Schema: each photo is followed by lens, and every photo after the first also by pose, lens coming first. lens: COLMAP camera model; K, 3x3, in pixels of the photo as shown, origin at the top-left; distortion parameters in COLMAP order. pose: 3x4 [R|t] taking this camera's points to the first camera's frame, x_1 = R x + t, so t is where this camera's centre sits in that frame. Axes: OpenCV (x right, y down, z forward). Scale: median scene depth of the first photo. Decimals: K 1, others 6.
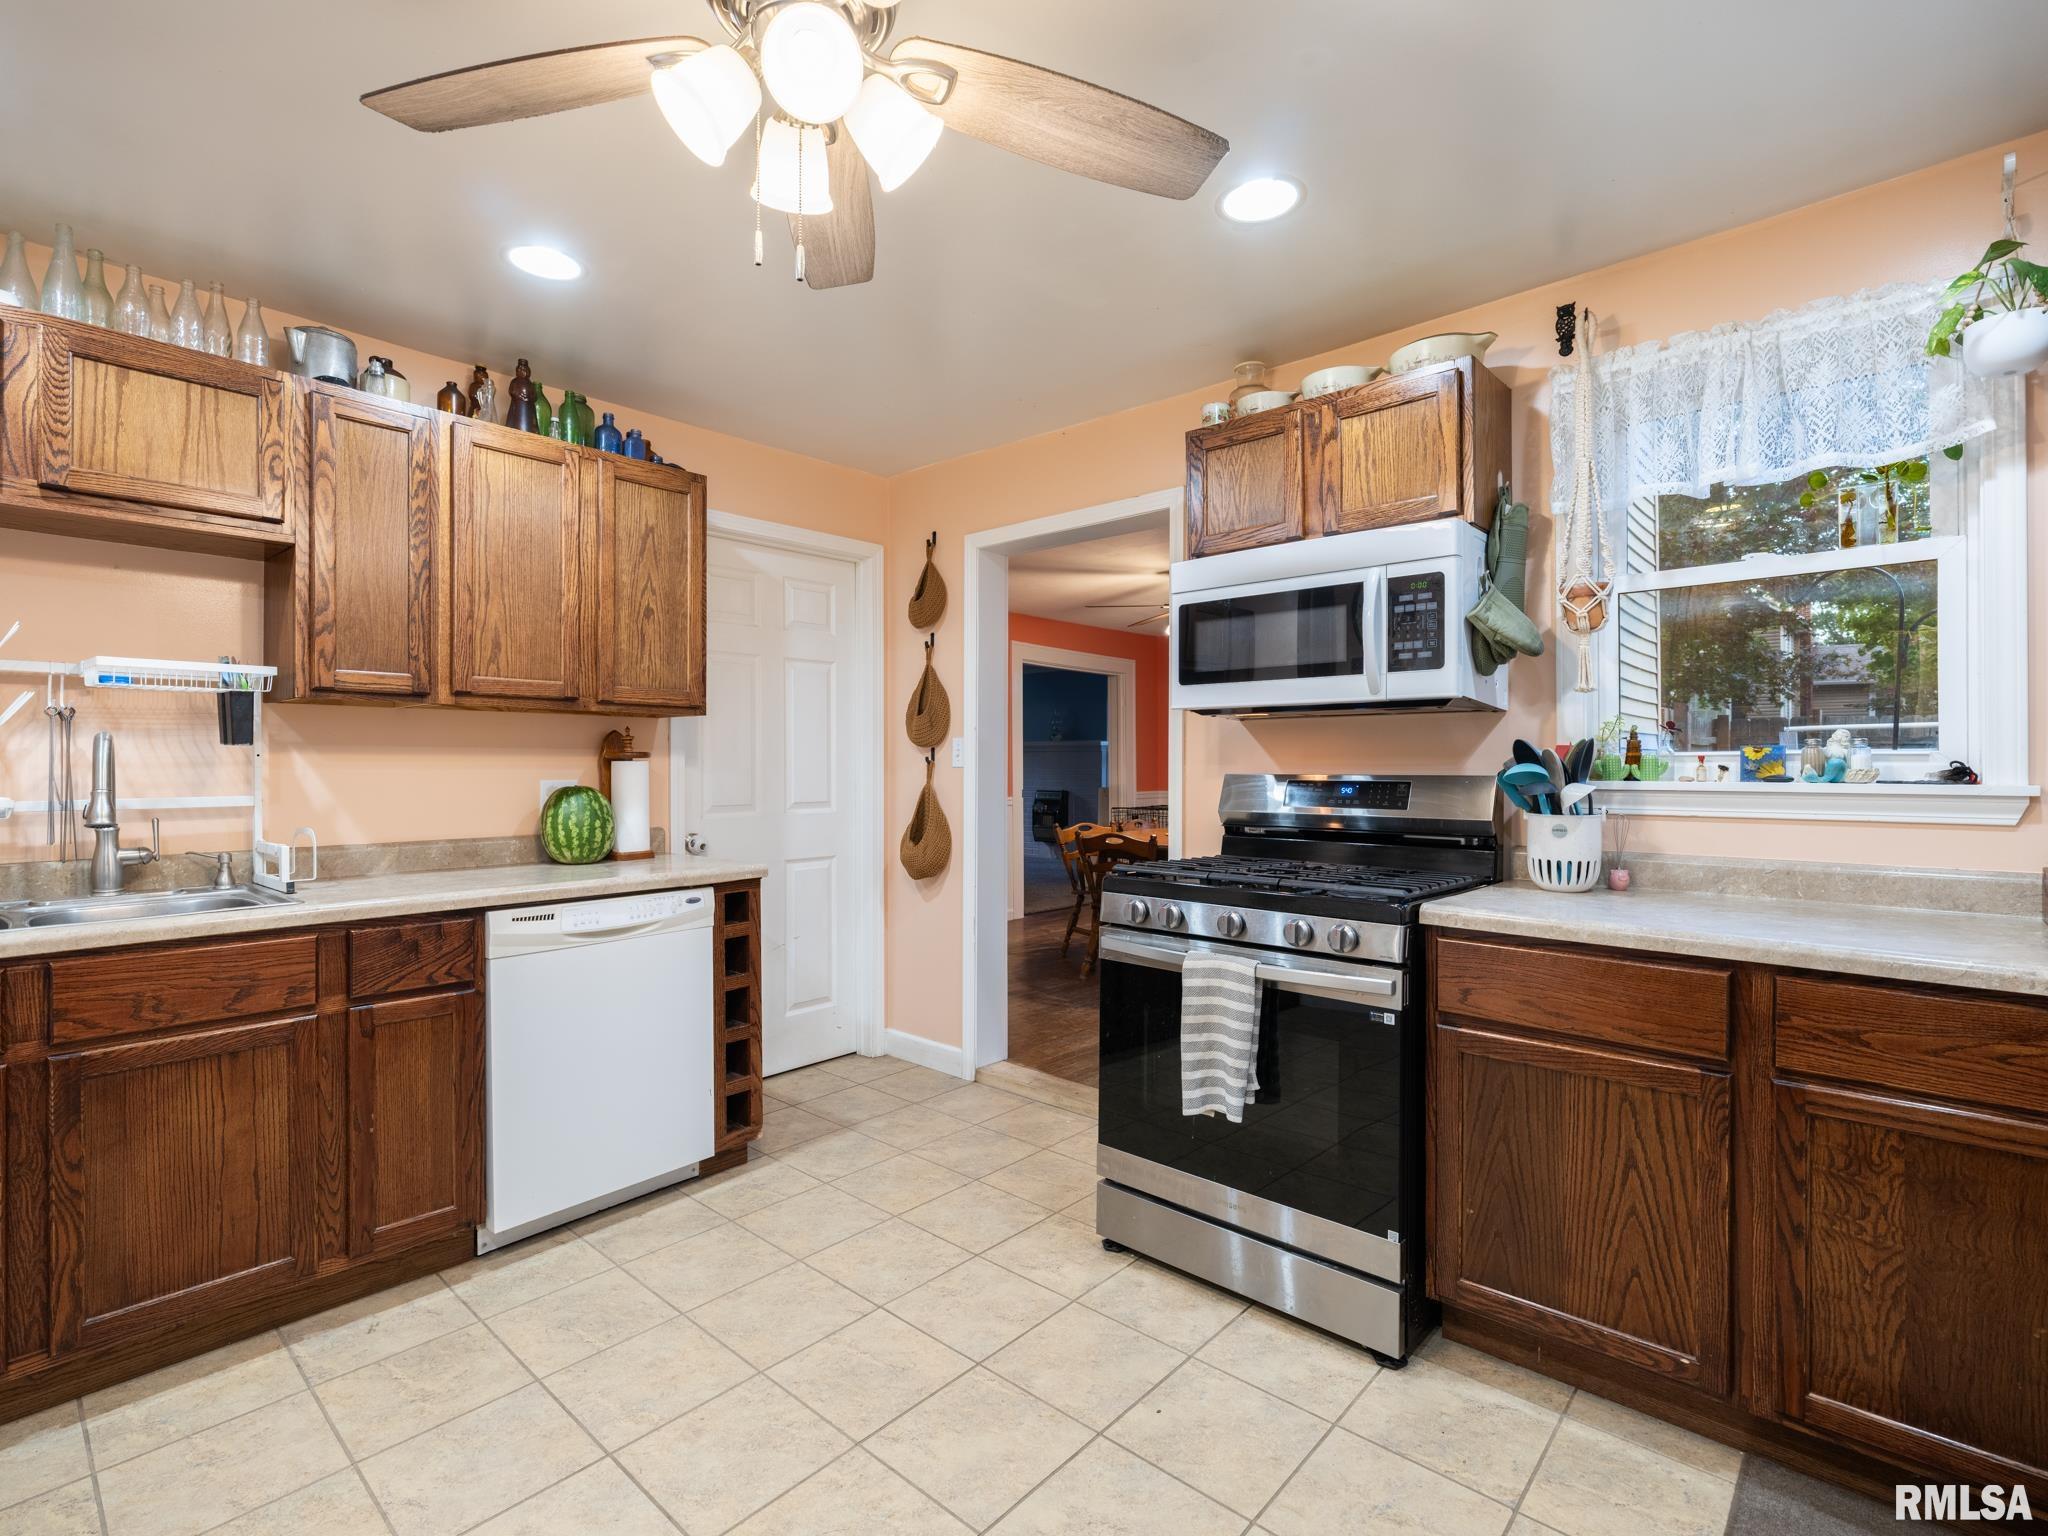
lens RADIAL K [[955.6, 0, 1014.7], [0, 955.6, 765.8], [0, 0, 1]] dist [-0.009567, 0.000426]
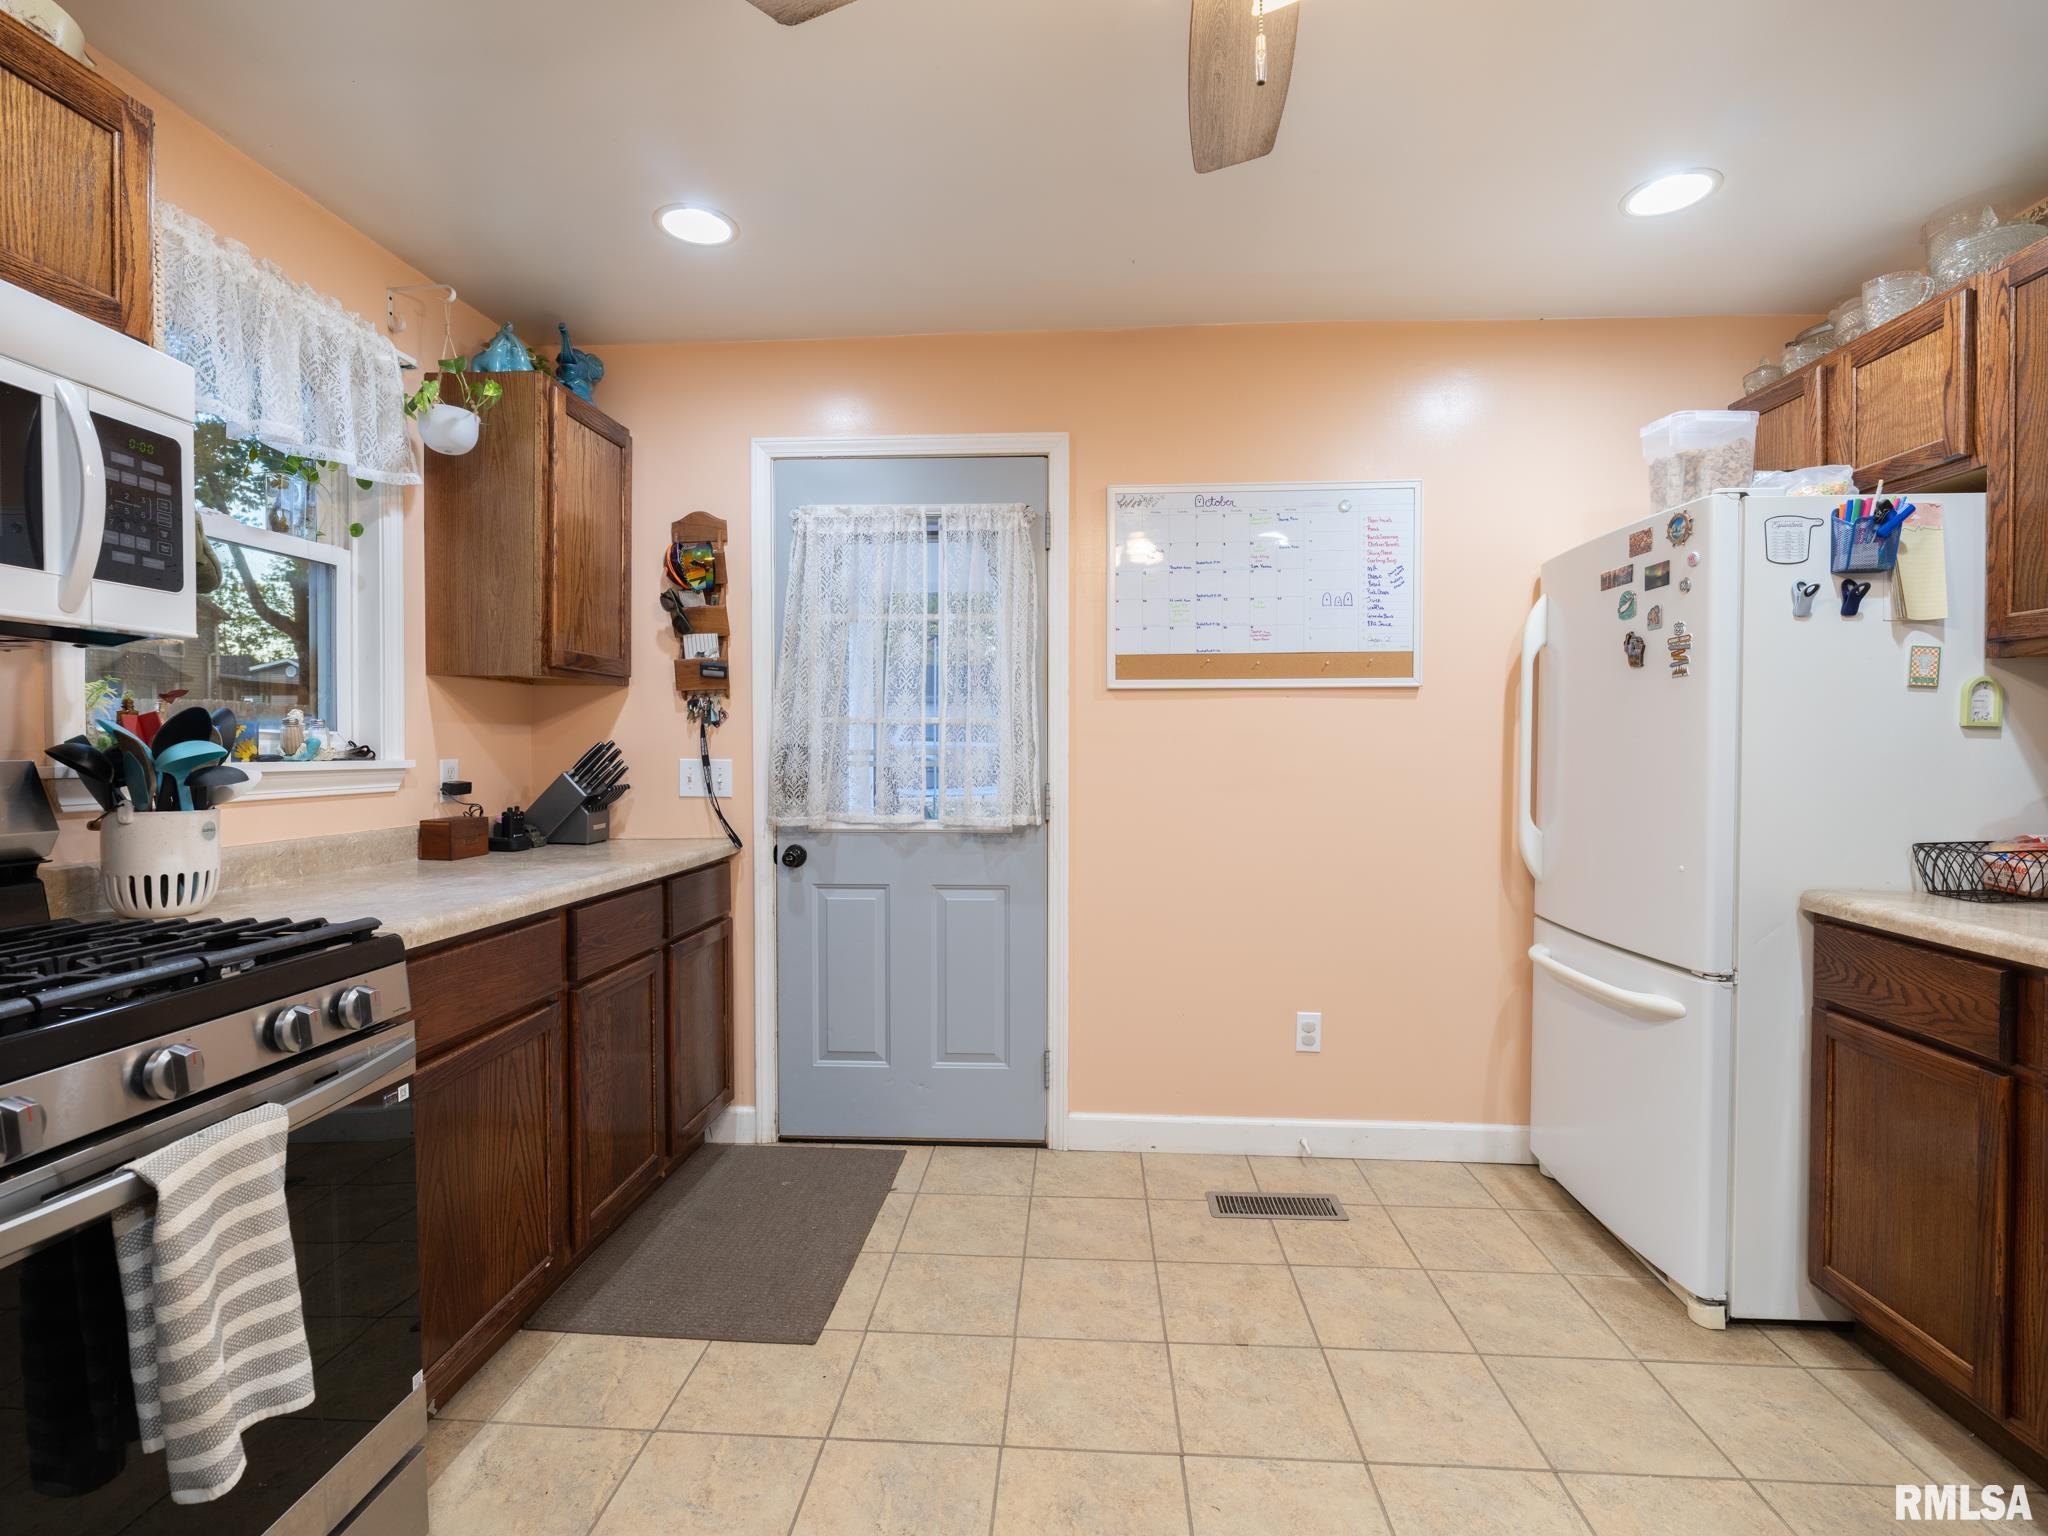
lens RADIAL K [[964.1, 0, 1021.9], [0, 964.1, 766.2], [0, 0, 1]] dist [-0.004664, 0.000541]
pose [[-0.622525, -0.015709, 0.782442, -0.392527], [-0.000070, 0.999800, 0.020017, 0.002127], [-0.782600, 0.012406, -0.622401, 0.906699]]
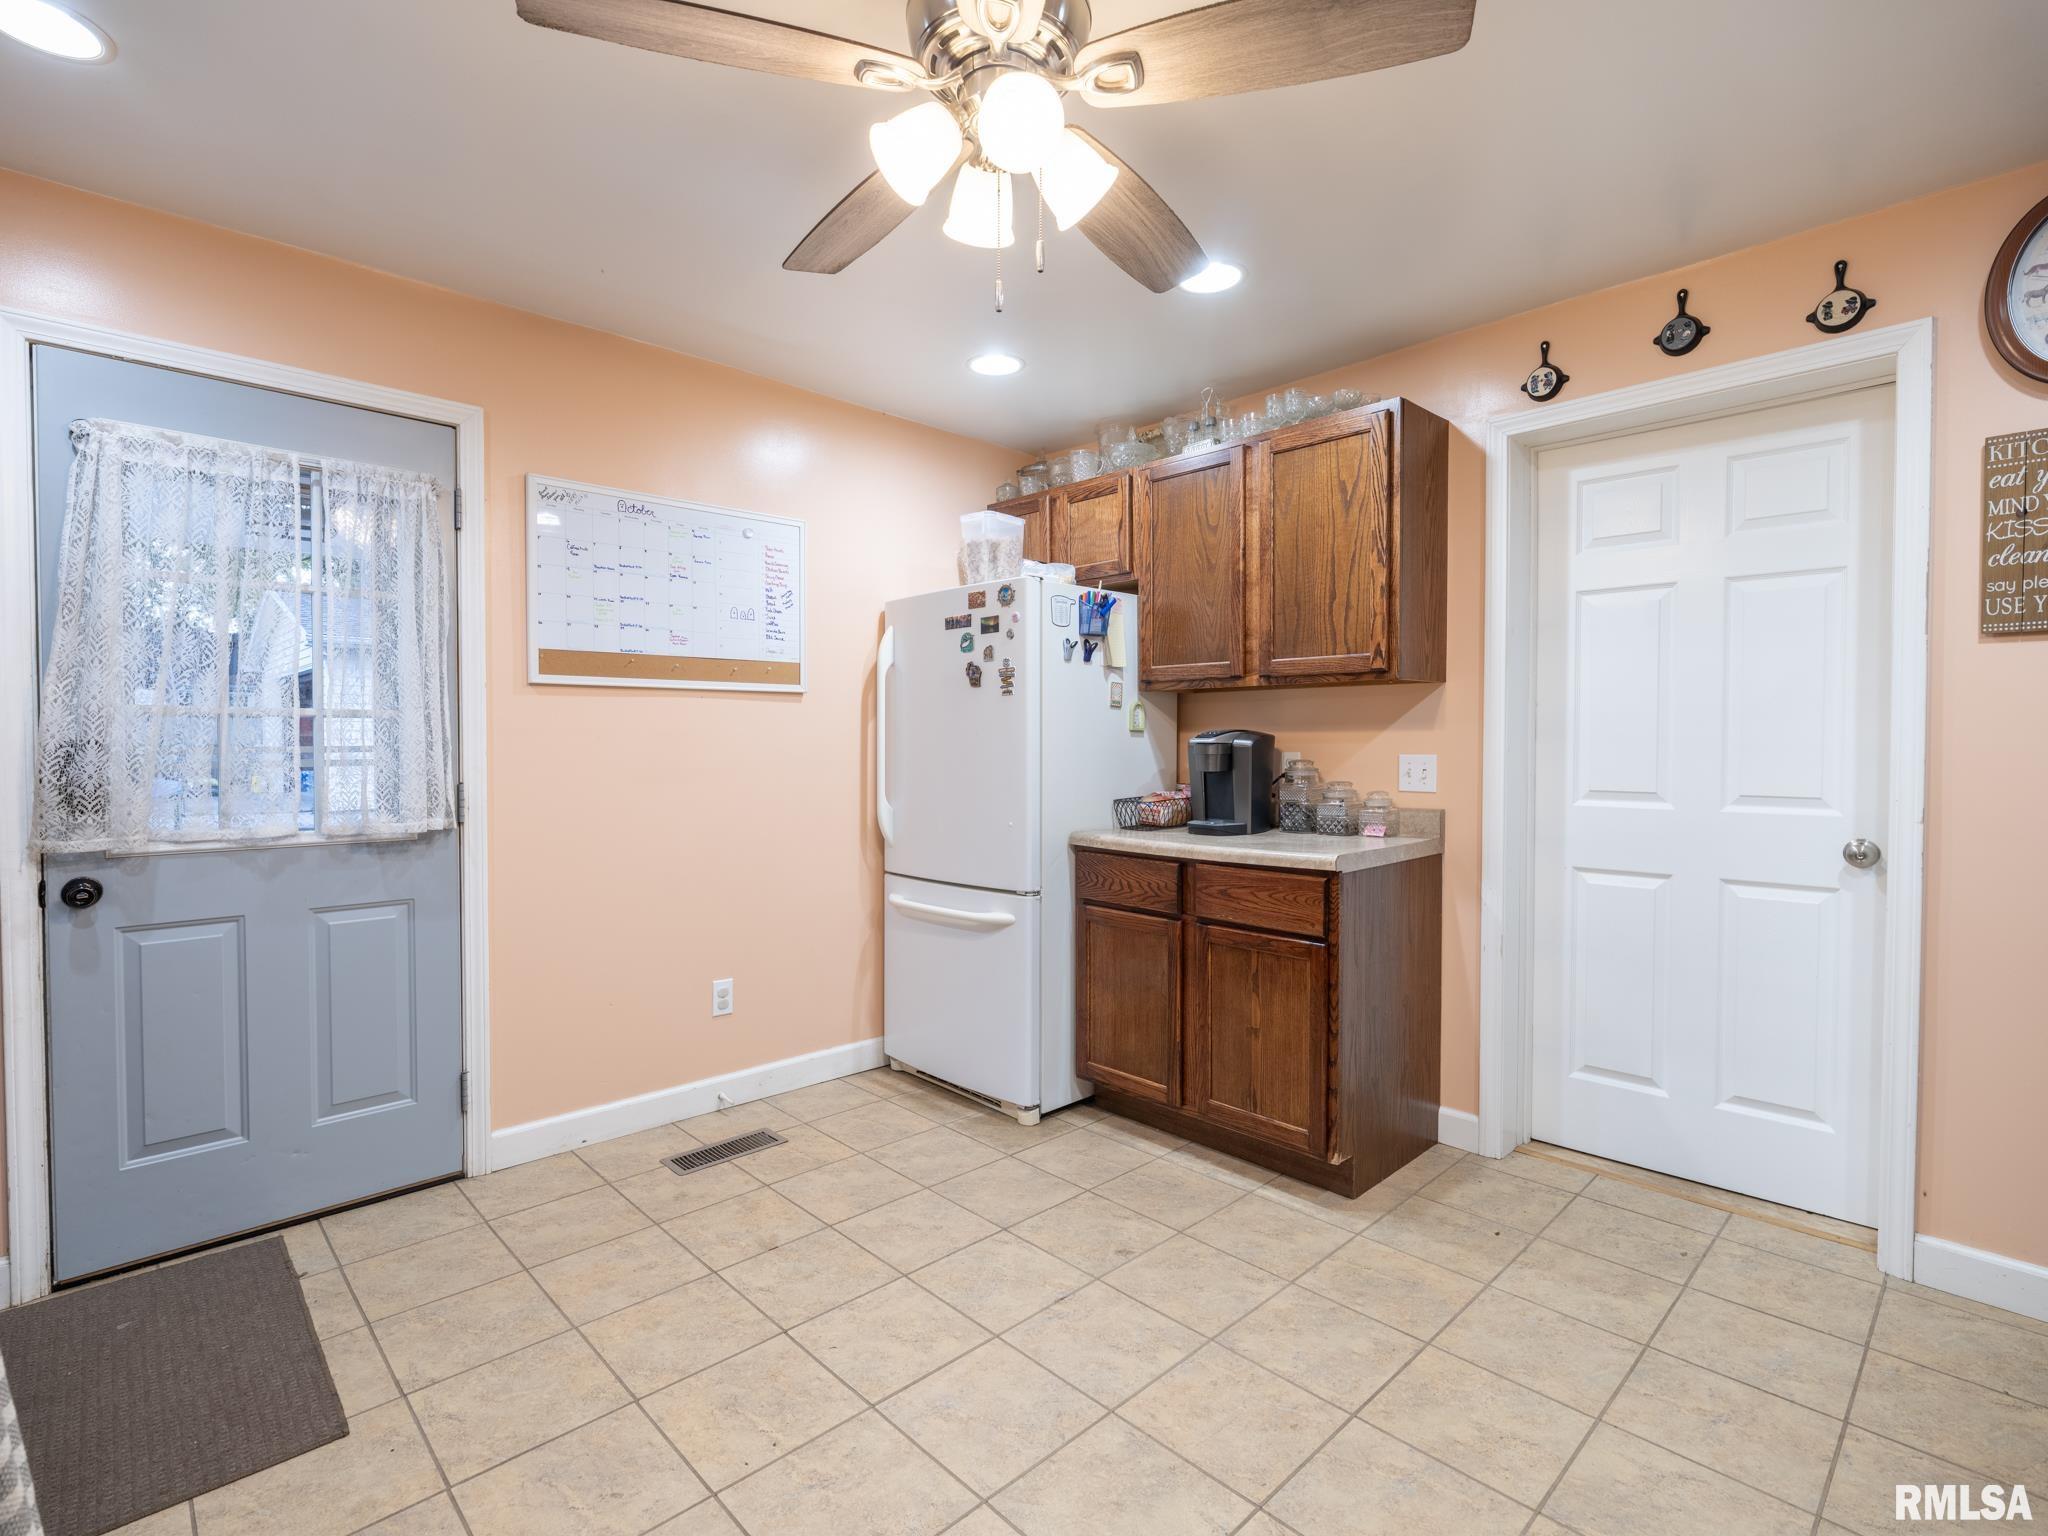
lens RADIAL K [[987.3, 0, 1013.9], [0, 987.3, 766.9], [0, 0, 1]] dist [-0.003617, -0.000065]
pose [[-0.997144, -0.000585, 0.075524, -0.185339], [0.001321, 0.999682, 0.025181, 0.001493], [-0.075514, 0.025209, -0.996826, 1.226145]]
